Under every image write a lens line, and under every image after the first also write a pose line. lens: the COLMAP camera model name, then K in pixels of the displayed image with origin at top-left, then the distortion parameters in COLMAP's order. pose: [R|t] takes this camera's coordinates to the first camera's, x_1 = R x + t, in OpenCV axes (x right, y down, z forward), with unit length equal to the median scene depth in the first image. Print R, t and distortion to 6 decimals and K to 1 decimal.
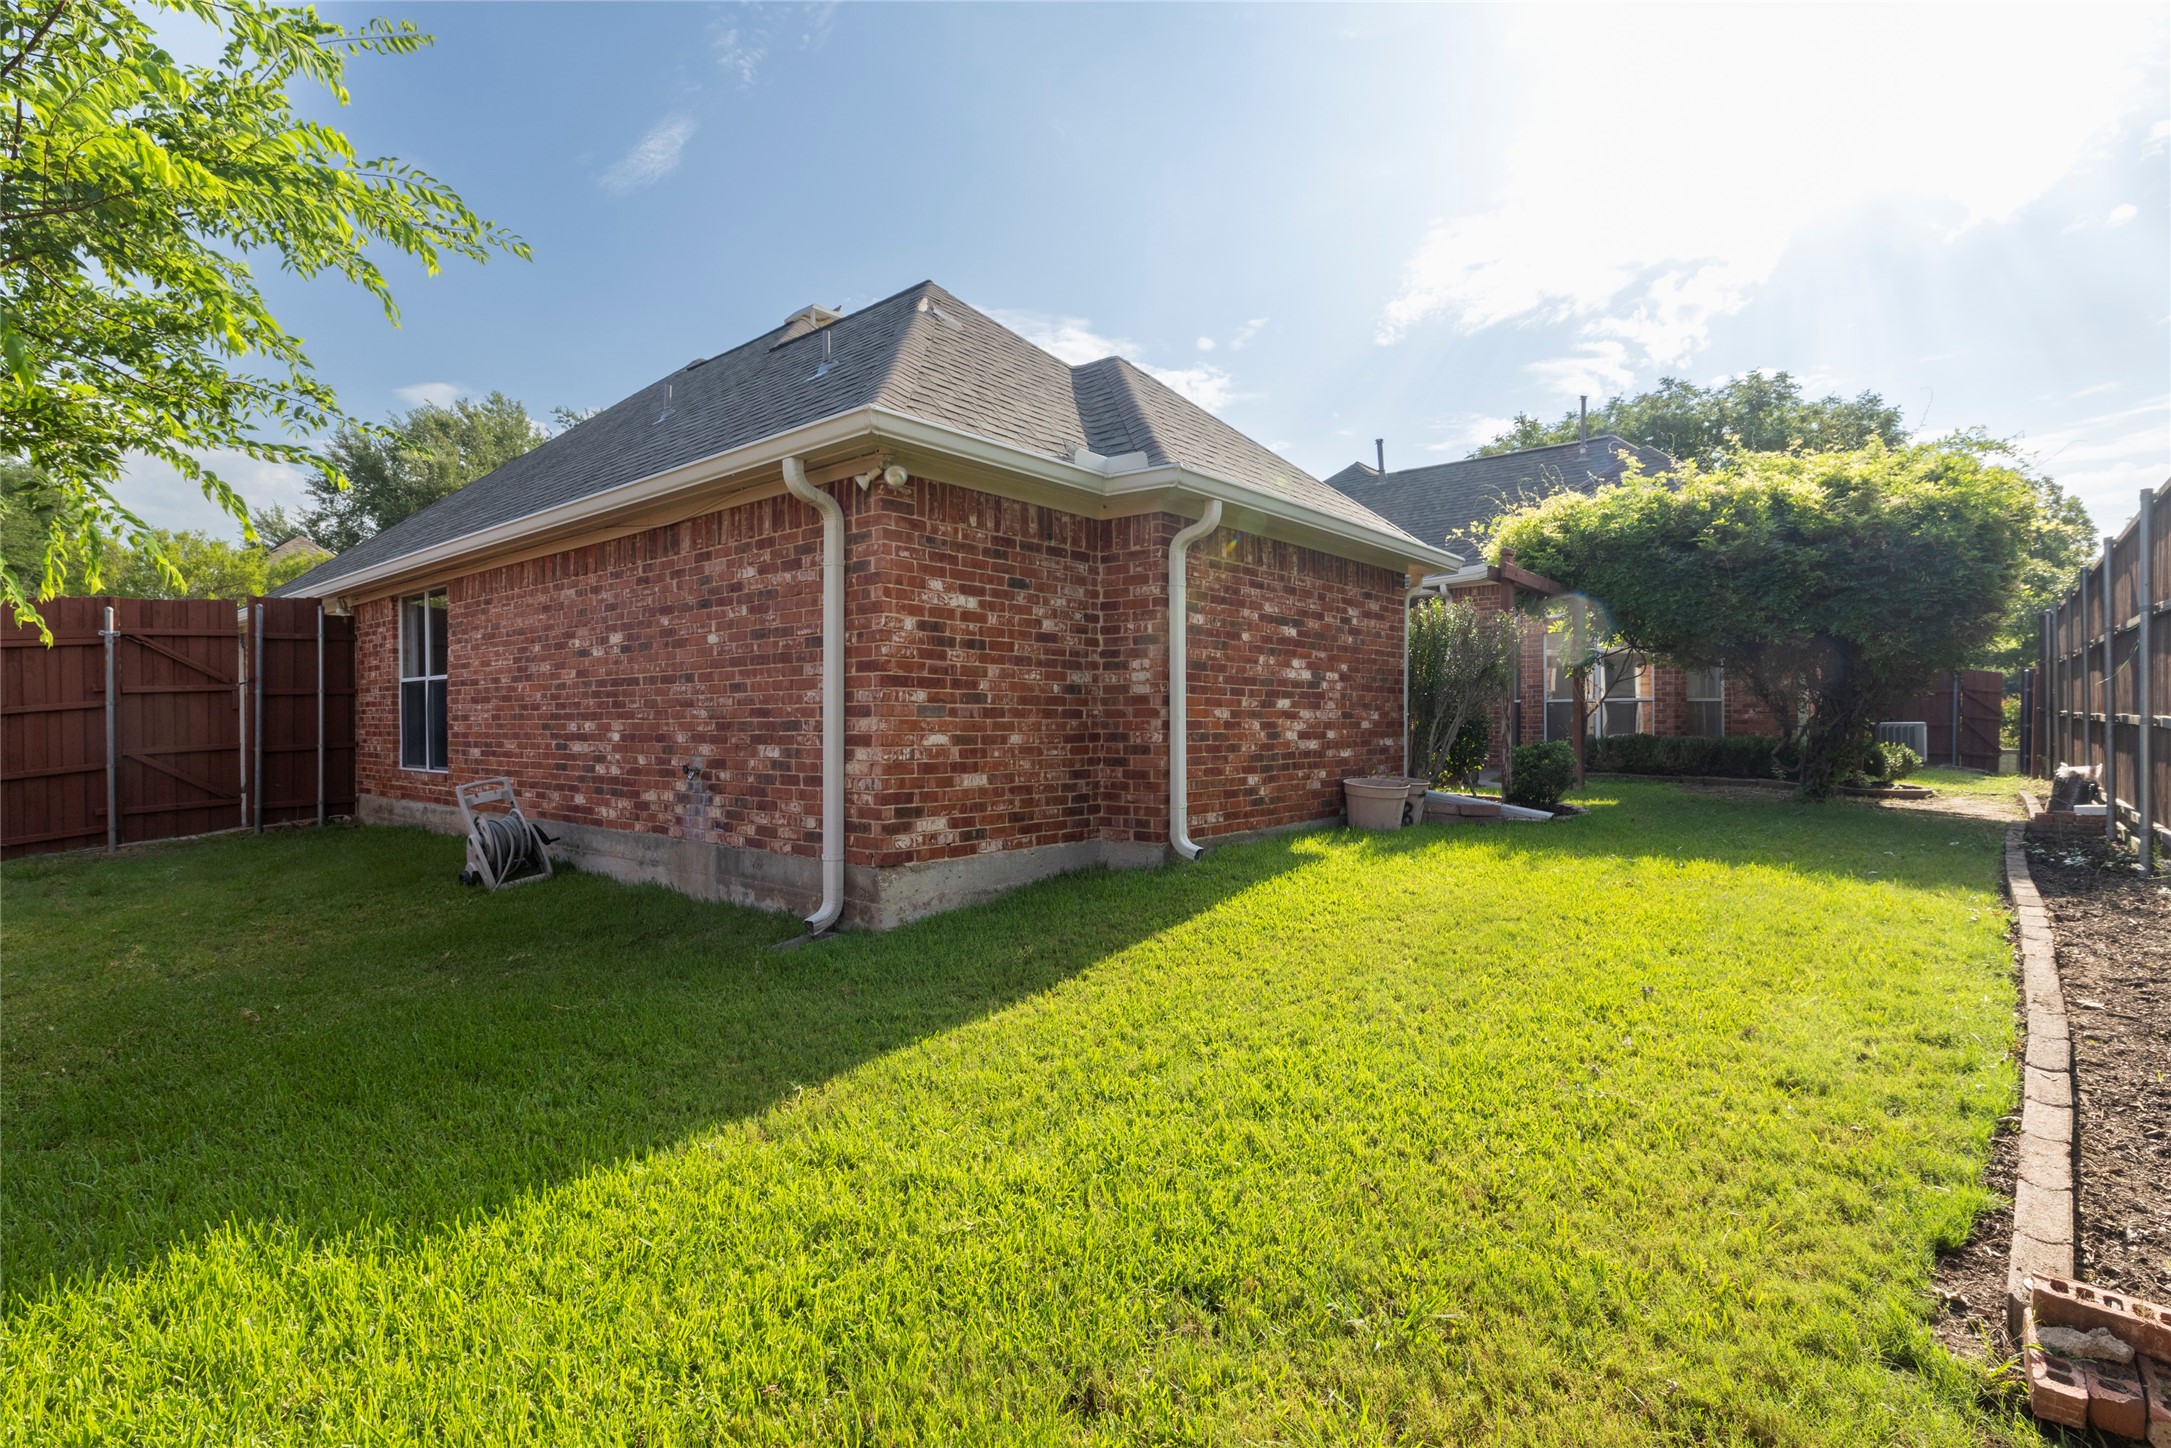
lens RADIAL K [[1060.0, 0, 1086.4], [0, 1060.0, 738.6], [0, 0, 1]] dist [0.001538, 0.000136]
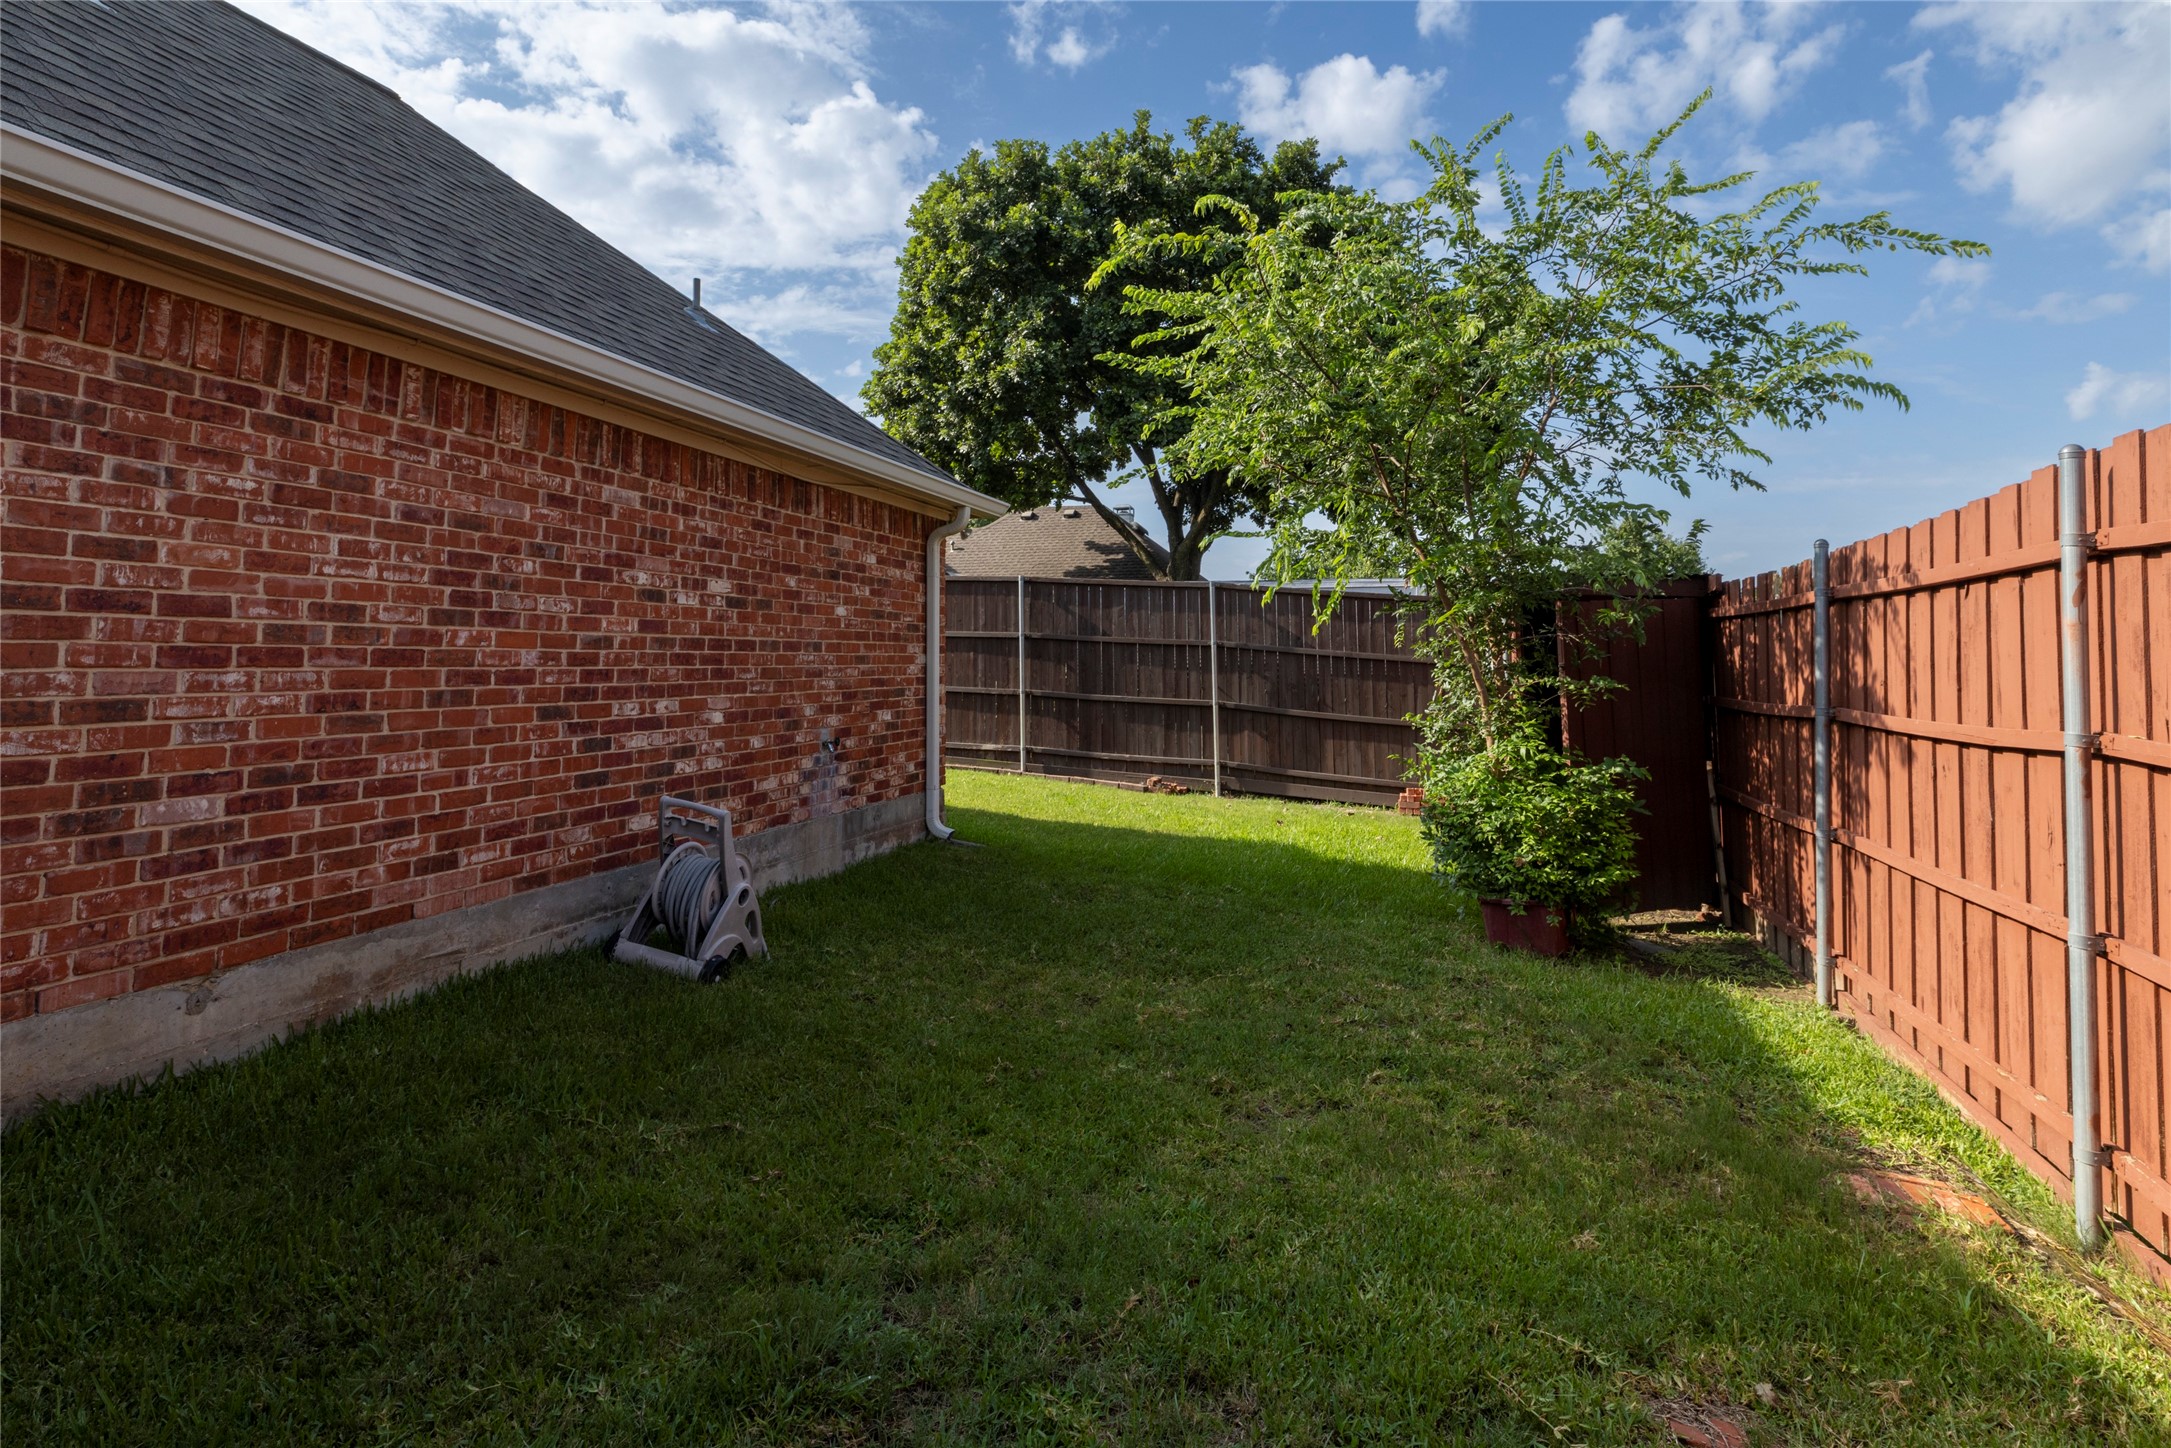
lens RADIAL K [[1807.1, 0, 1086.0], [0, 1807.1, 718.6], [0, 0, 1]] dist [-0.002151, -0.000254]
pose [[-0.504133, -0.005410, 0.863609, -1.509186], [0.044371, 0.998497, 0.032157, -0.027253], [-0.862485, 0.054531, -0.503135, 1.278921]]
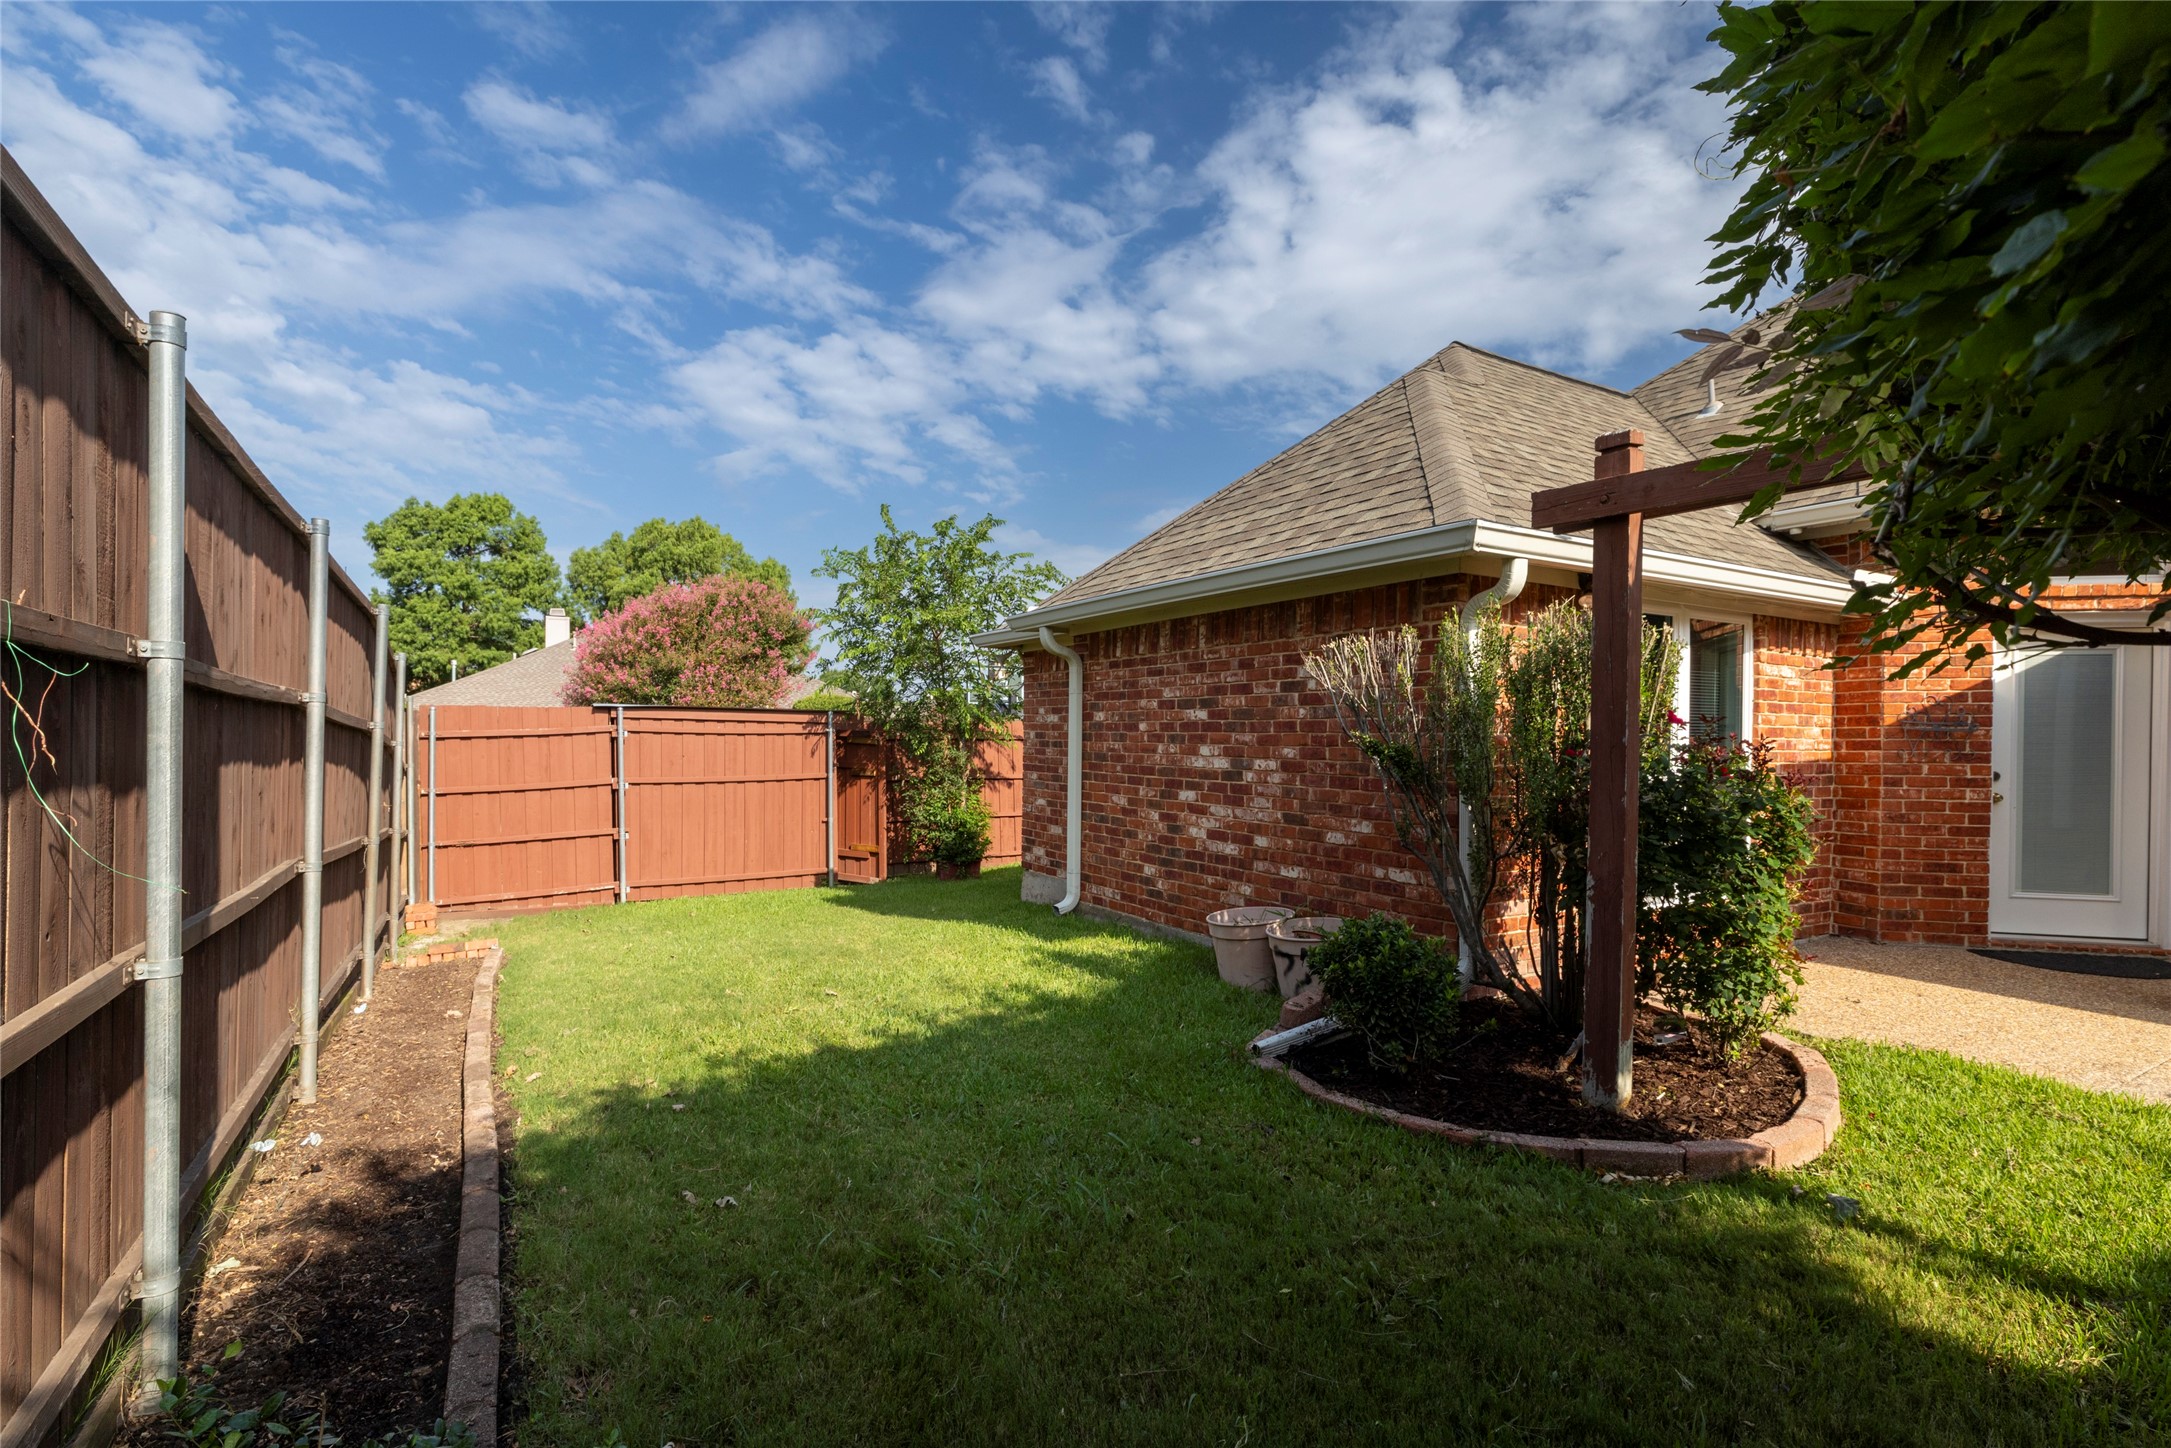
lens RADIAL K [[1060.0, 0, 1091.8], [0, 1060.0, 731.3], [0, 0, 1]] dist [0.001538, 0.000136]
pose [[-0.344613, -0.000957, -0.938744, 1.291209], [-0.017628, 0.999830, 0.005451, -0.111082], [0.938579, 0.018427, -0.344571, 1.503495]]
